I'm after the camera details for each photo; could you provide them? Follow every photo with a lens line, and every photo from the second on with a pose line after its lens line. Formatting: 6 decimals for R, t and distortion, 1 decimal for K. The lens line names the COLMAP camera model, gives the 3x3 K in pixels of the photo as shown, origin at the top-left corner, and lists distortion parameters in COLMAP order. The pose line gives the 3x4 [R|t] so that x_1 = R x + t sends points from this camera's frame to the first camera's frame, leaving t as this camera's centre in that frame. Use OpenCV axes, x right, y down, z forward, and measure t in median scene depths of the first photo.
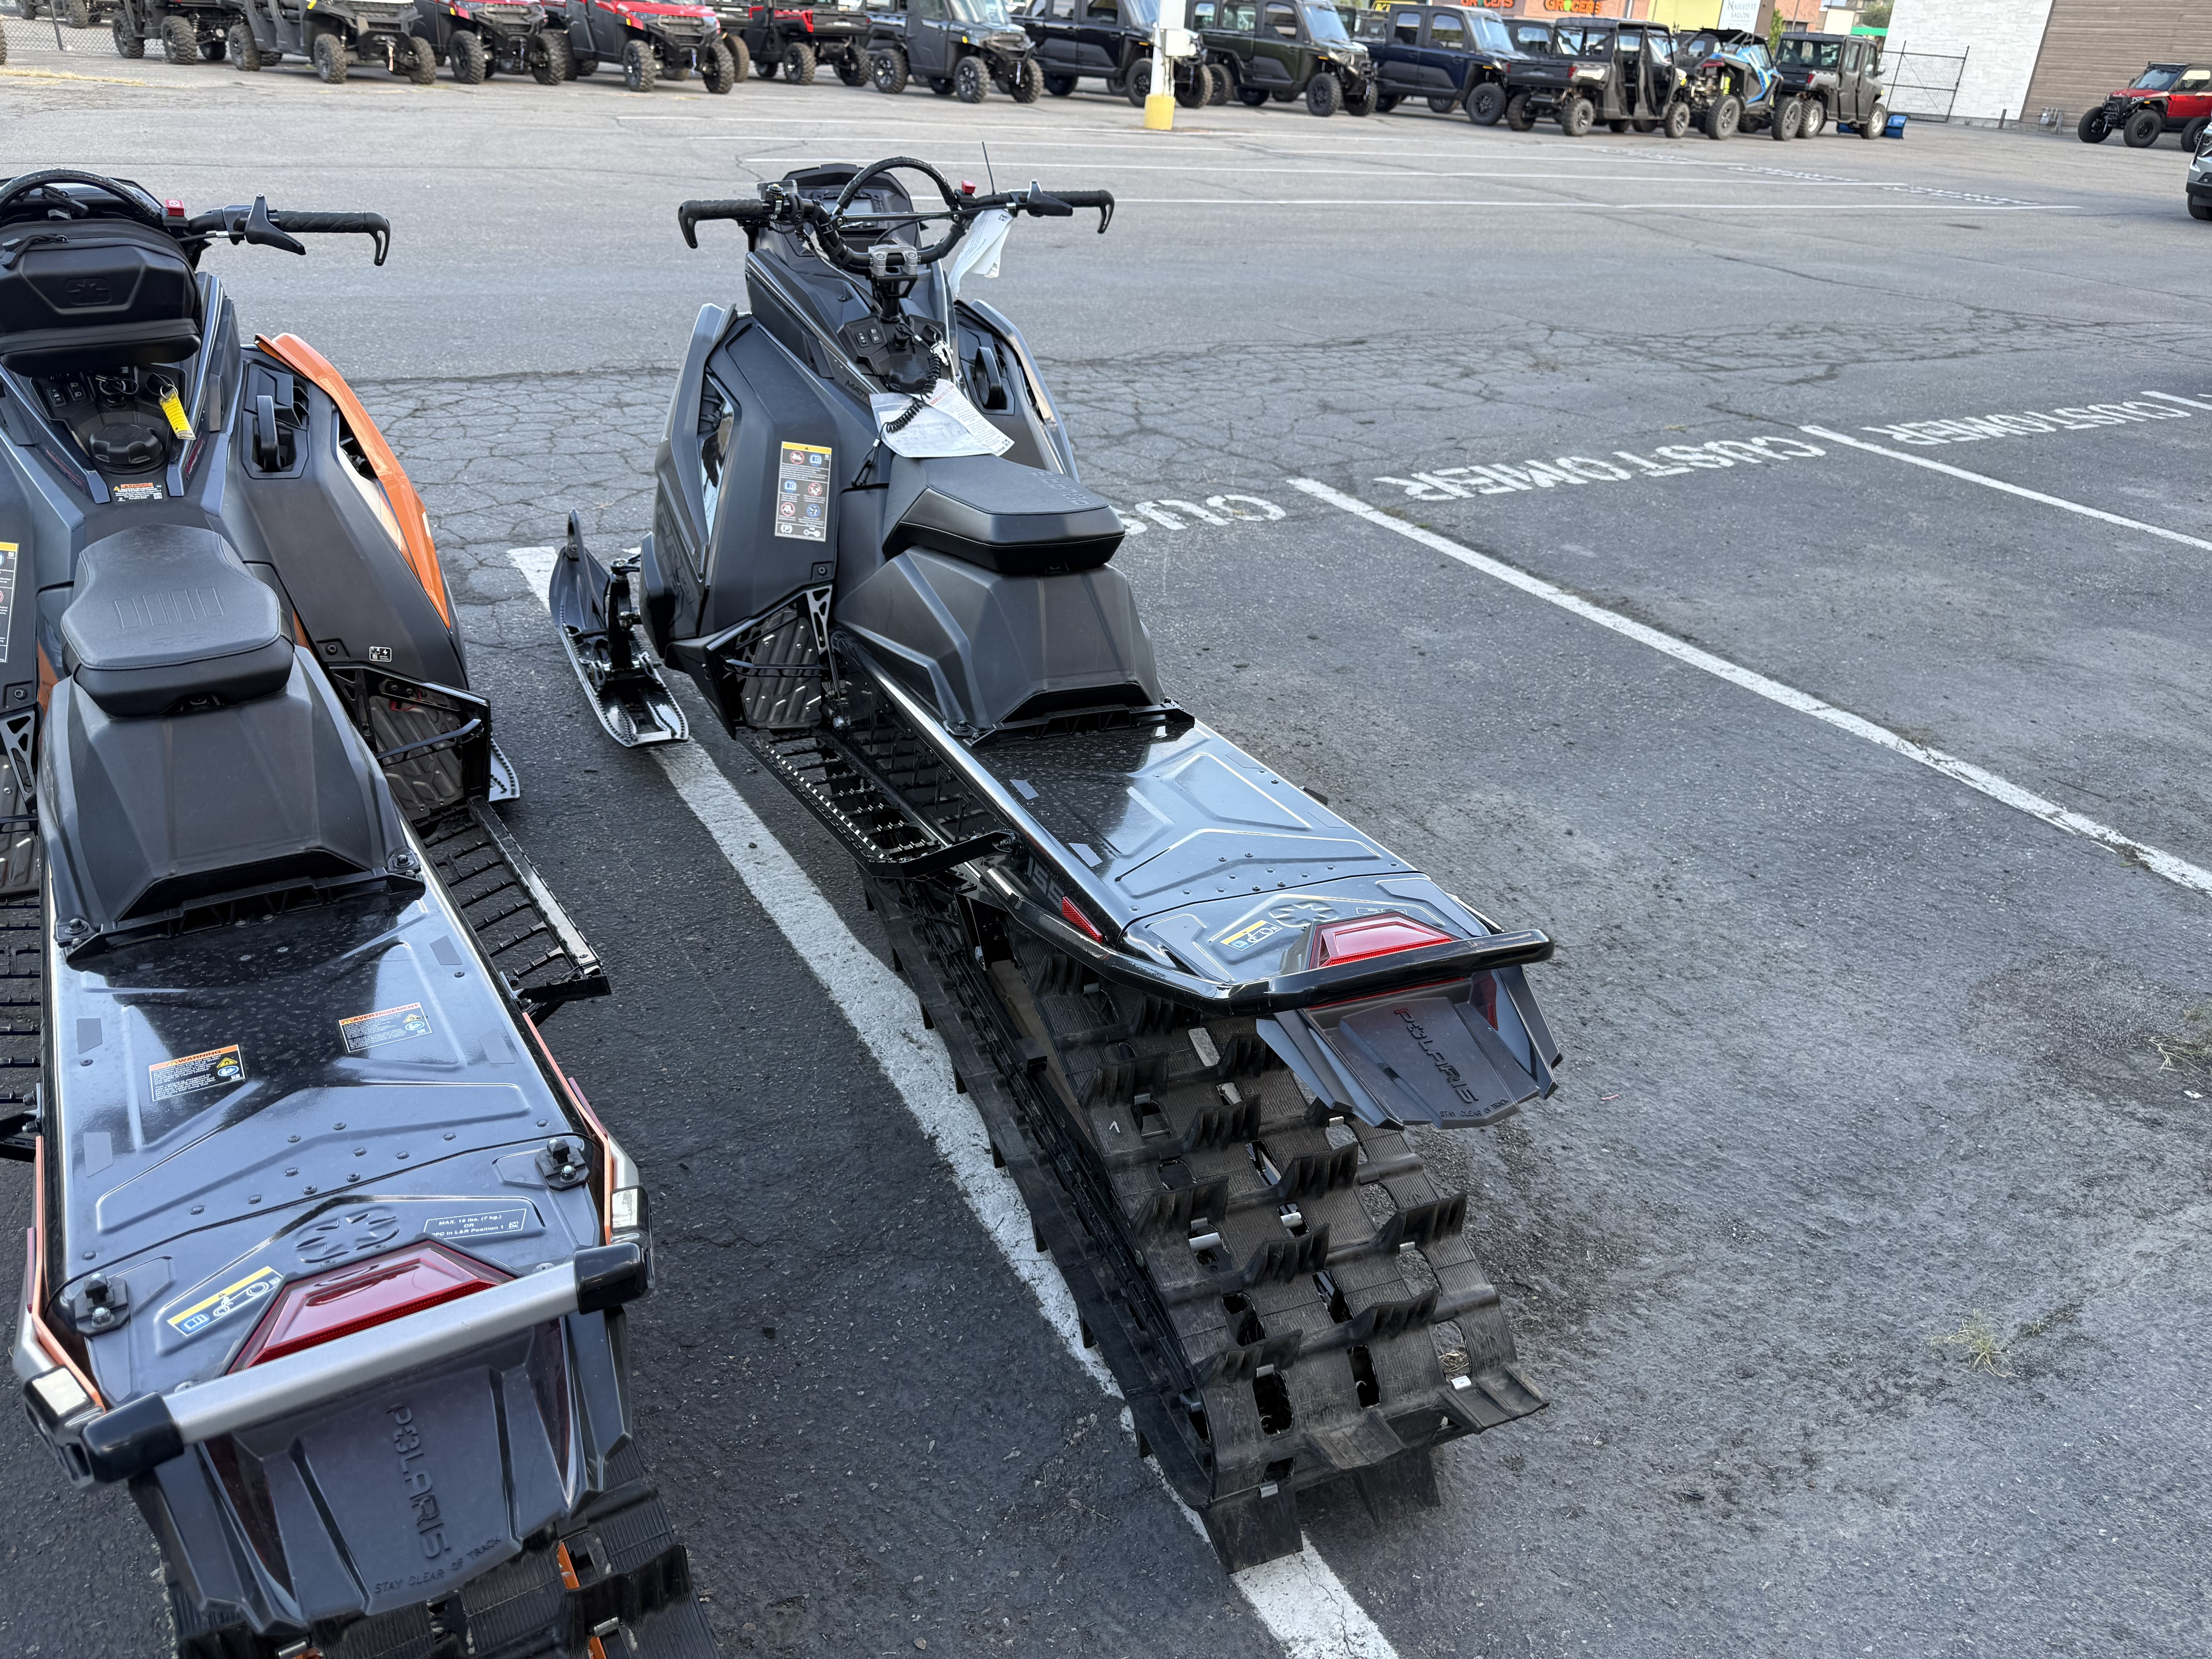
lens RADIAL K [[1575.0, 0, 1100.4], [0, 1575.0, 846.2], [0, 0, 1]] dist [0.018151, -0.031637]
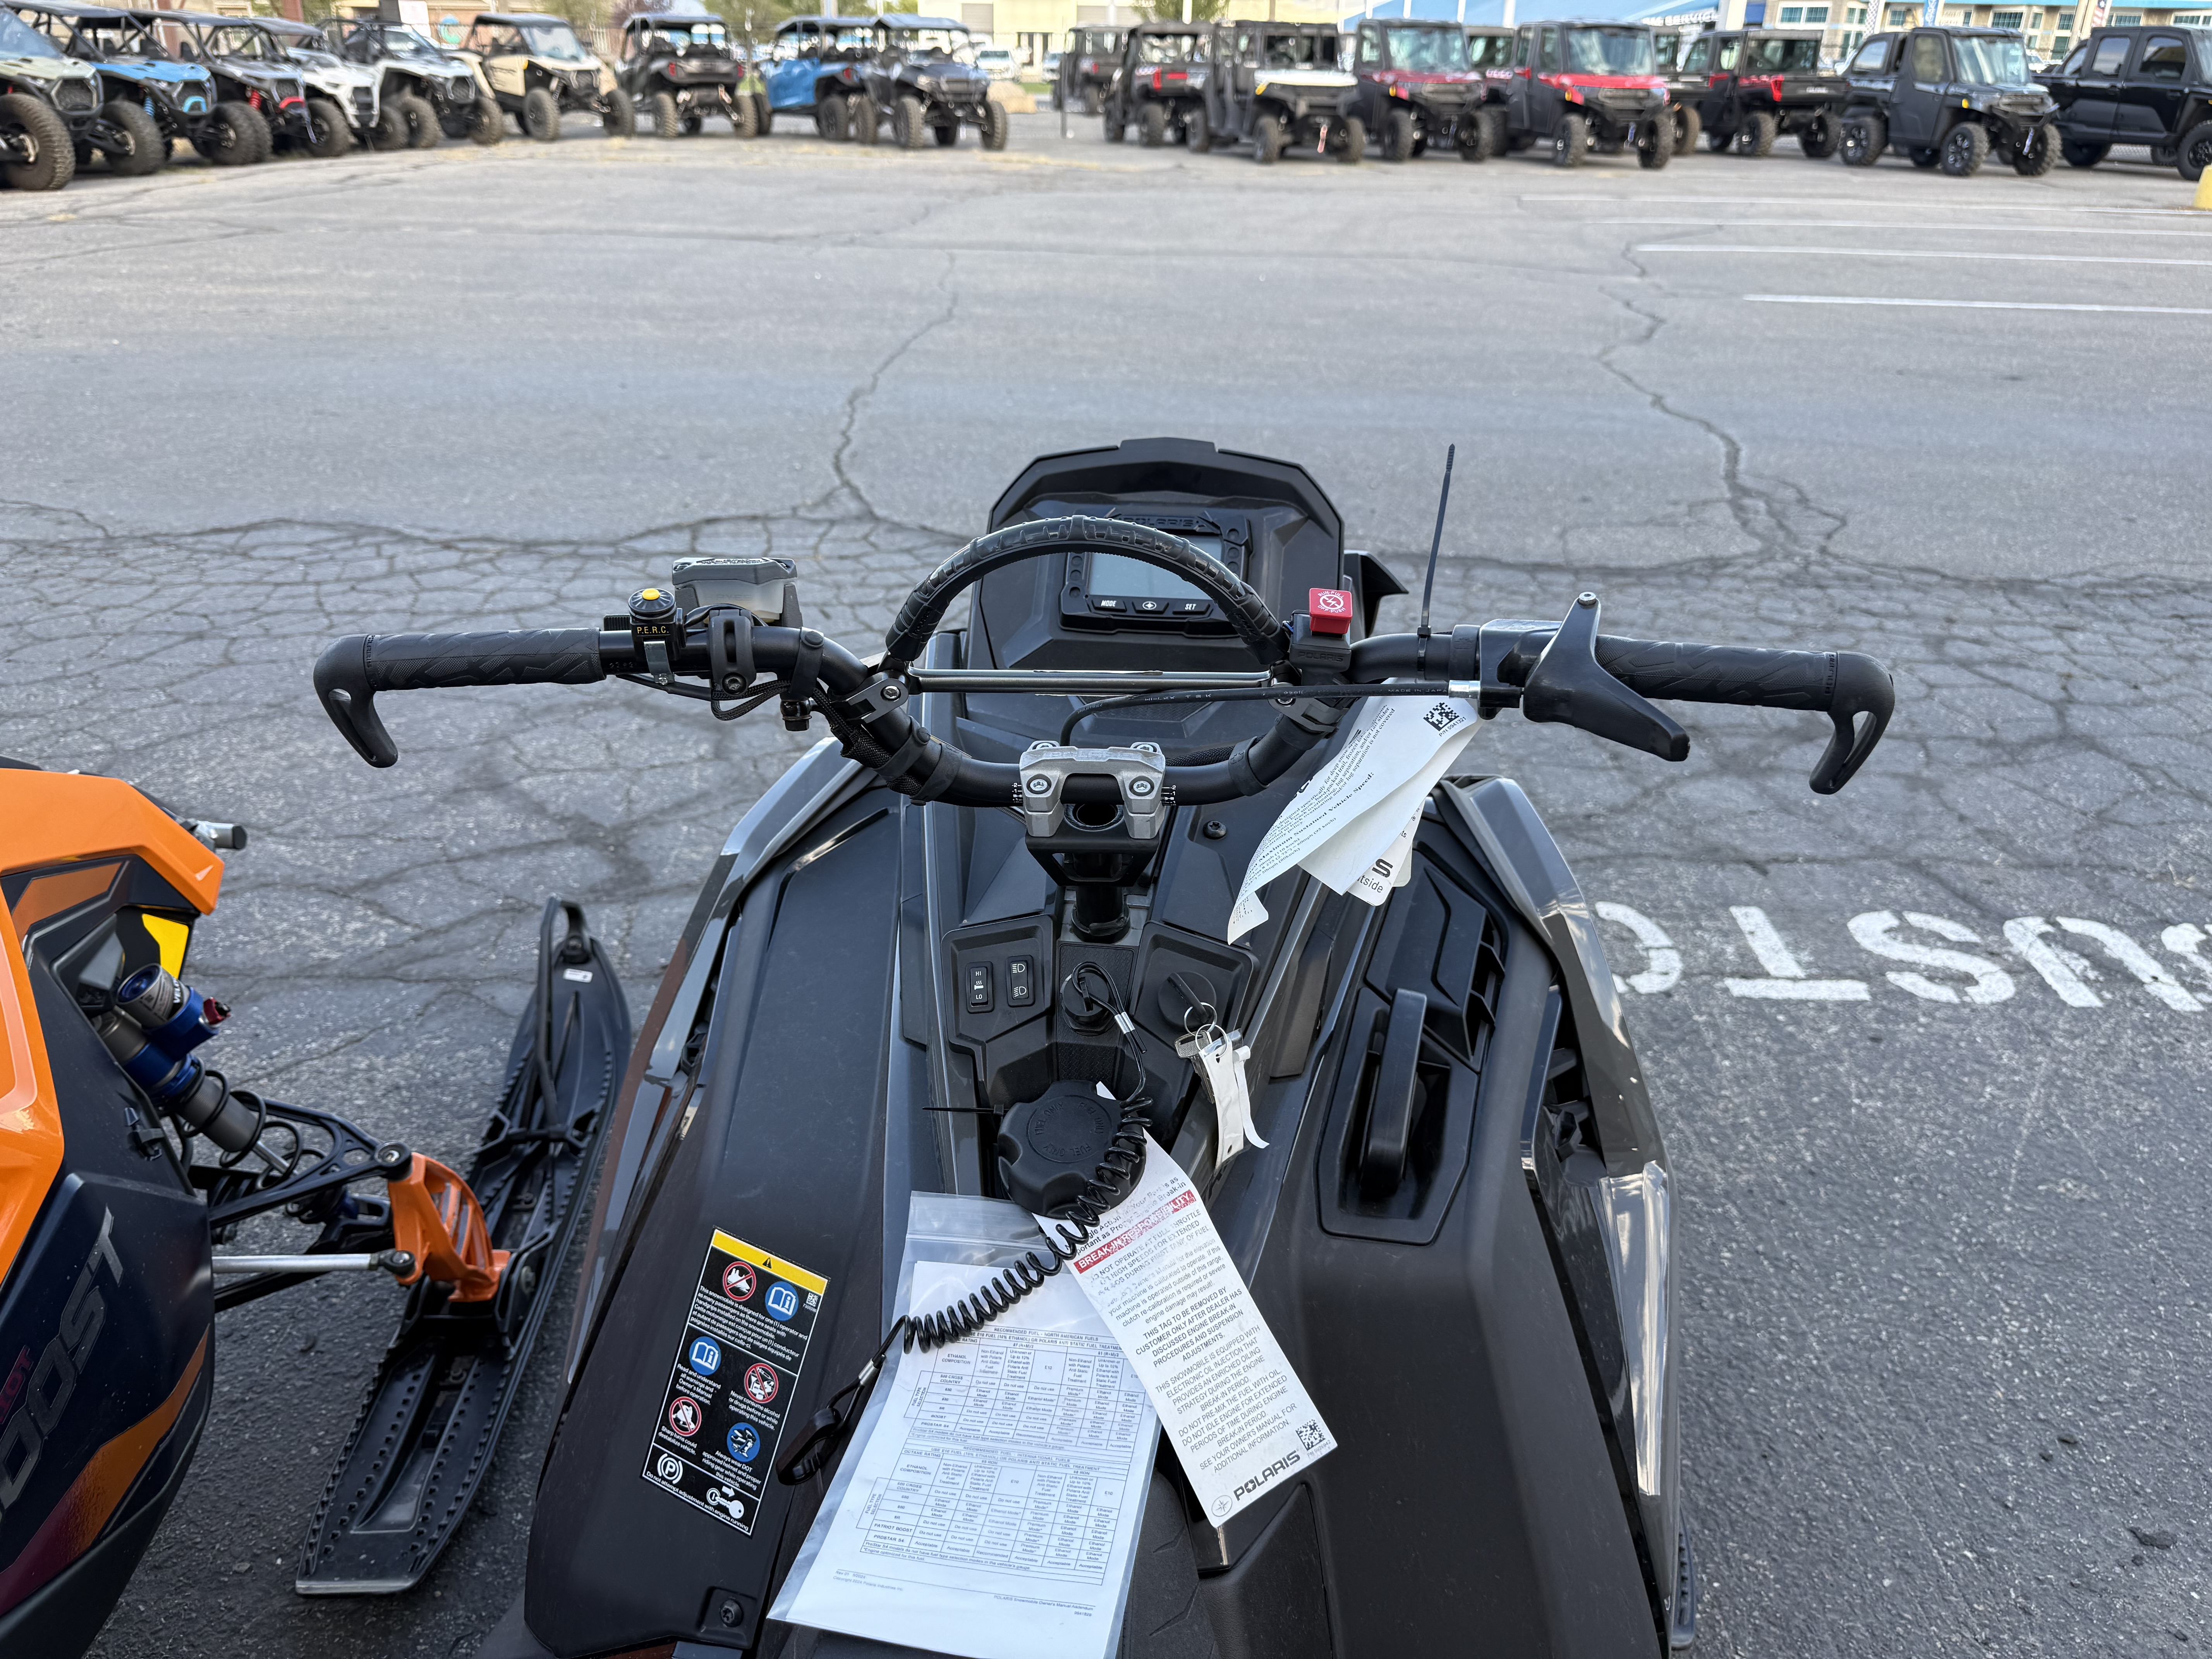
lens RADIAL K [[1575.0, 0, 1099.0], [0, 1575.0, 825.4], [0, 0, 1]] dist [0.018151, -0.031637]
pose [[0.852798, 0.188856, -0.486898, 0.003545], [-0.212601, 0.977117, 0.006631, -0.046275], [0.477008, 0.097859, 0.873434, 0.091490]]
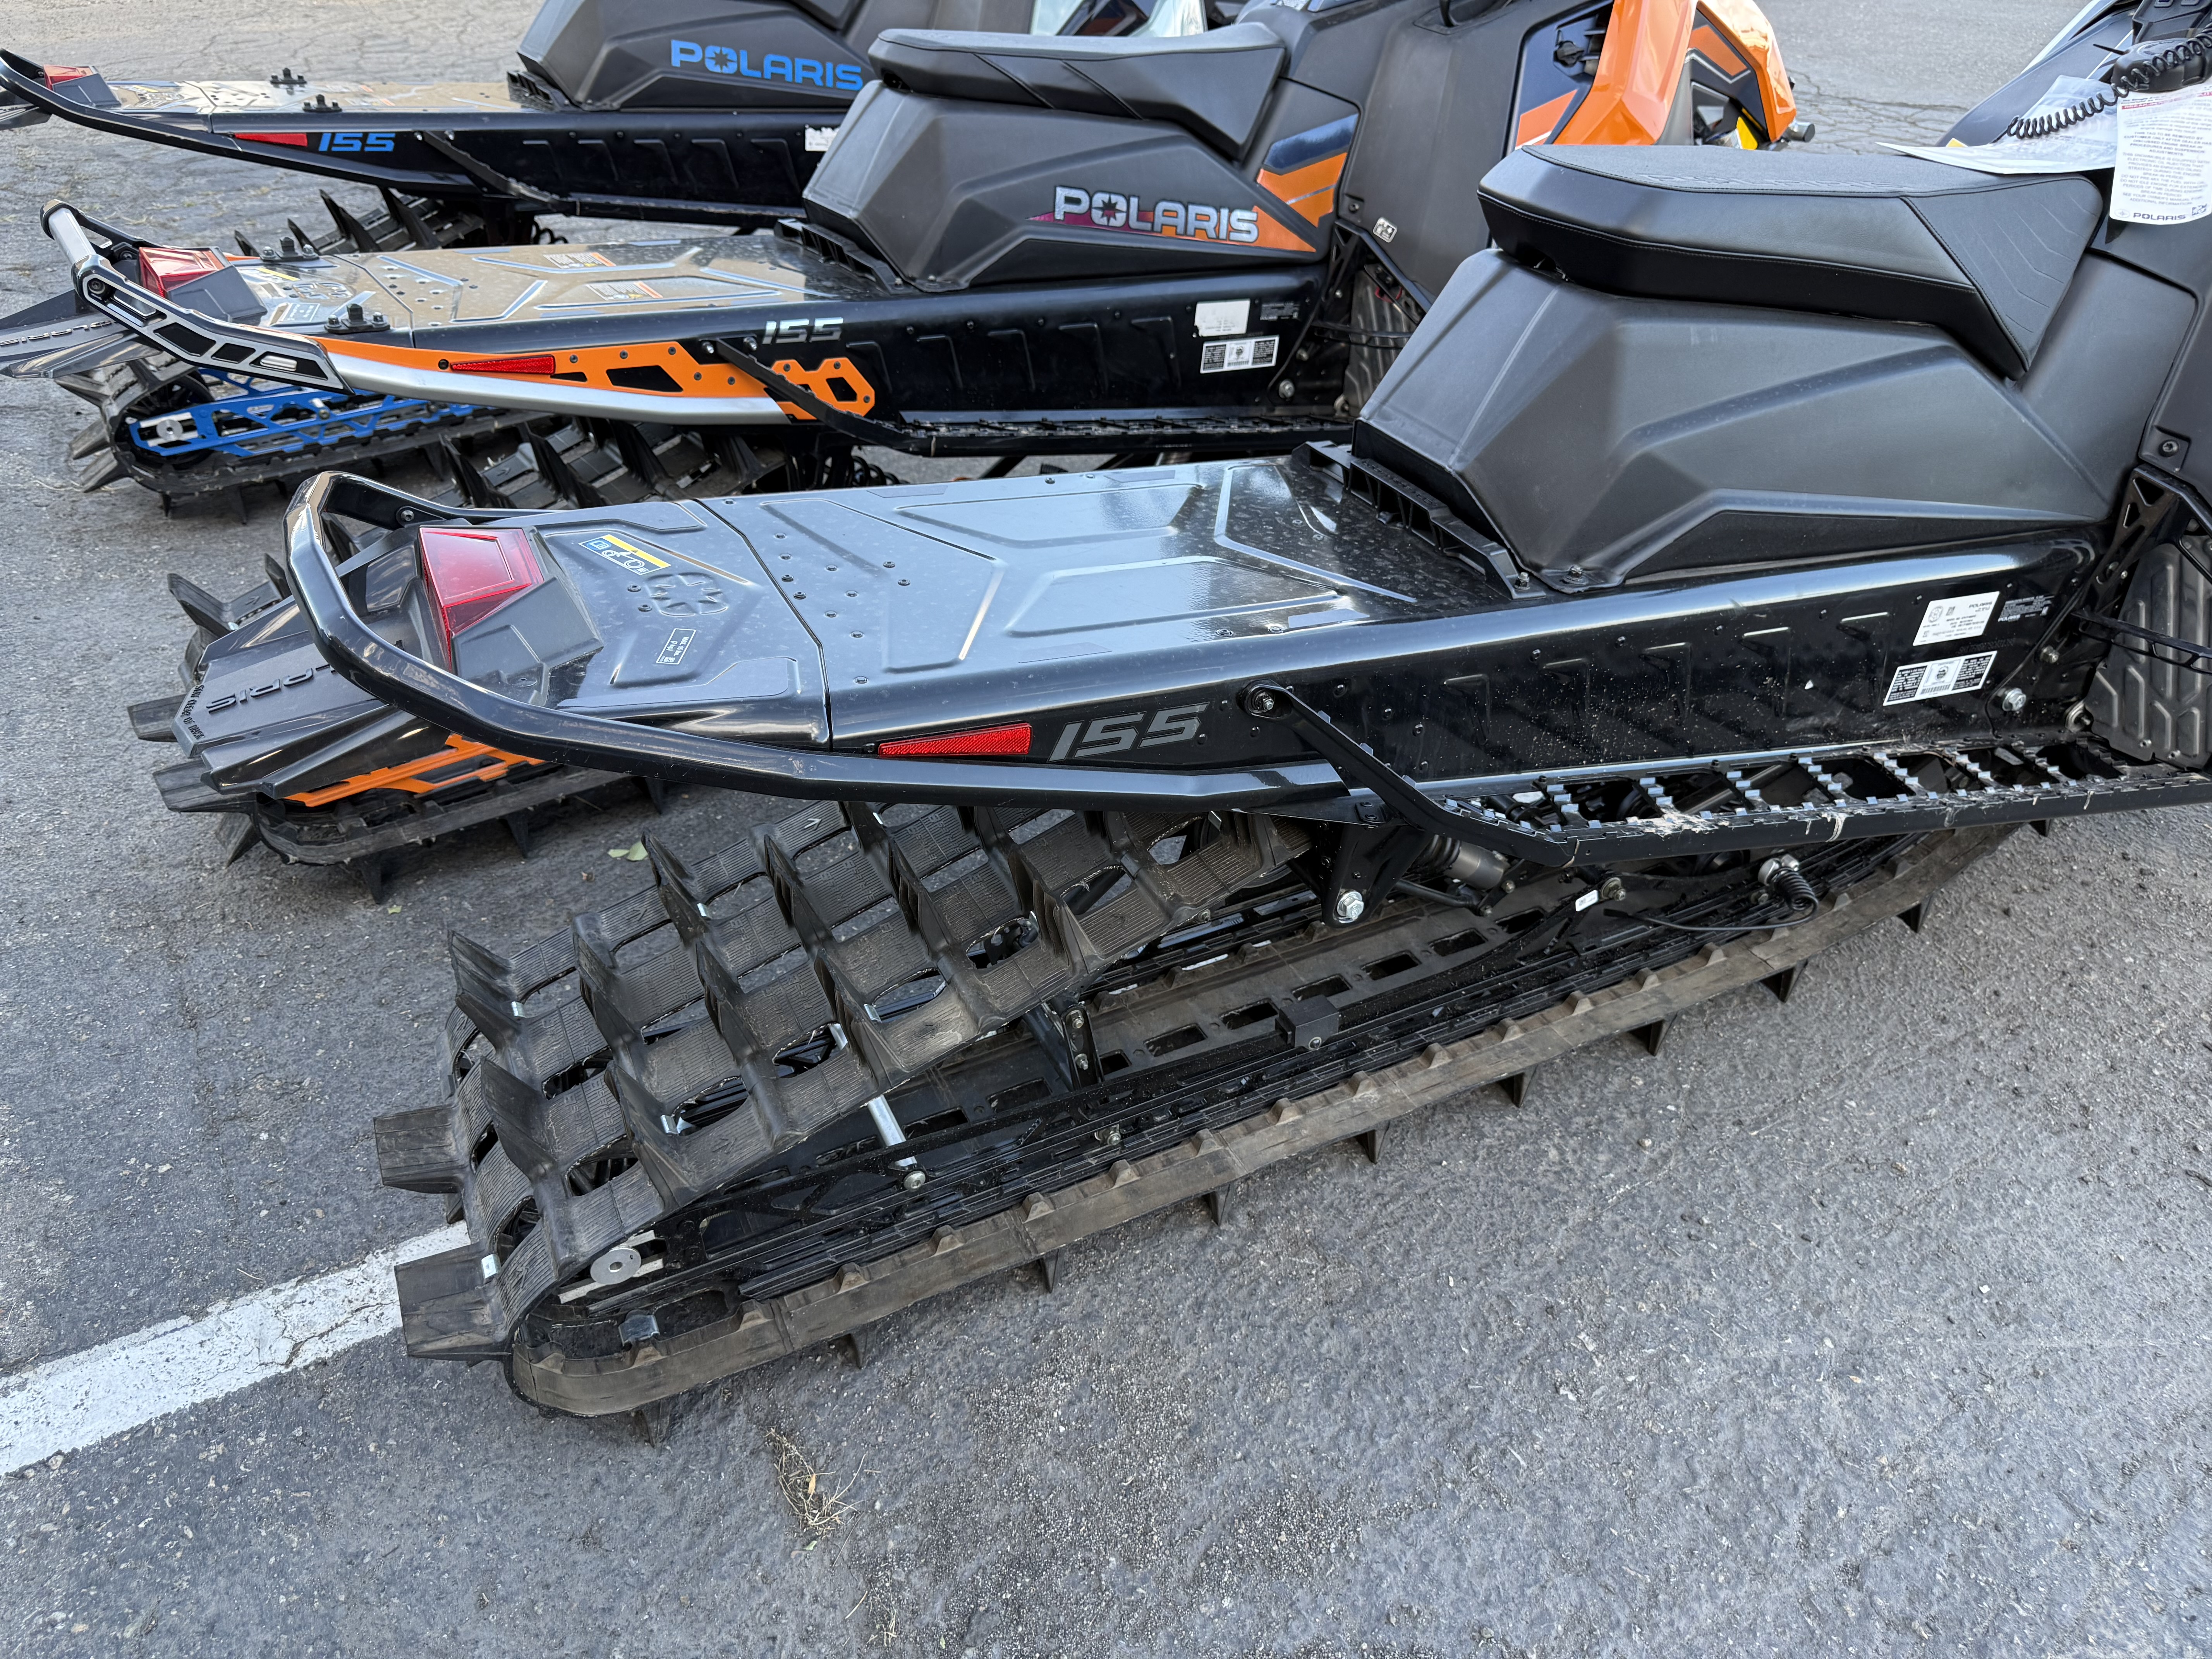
lens RADIAL K [[1575.0, 0, 1084.0], [0, 1575.0, 861.2], [0, 0, 1]] dist [0.018151, -0.031637]
pose [[0.040765, 0.536789, -0.842731, 0.060013], [-0.468614, 0.755187, 0.458359, -0.020541], [0.882462, 0.376230, 0.282332, 0.078374]]
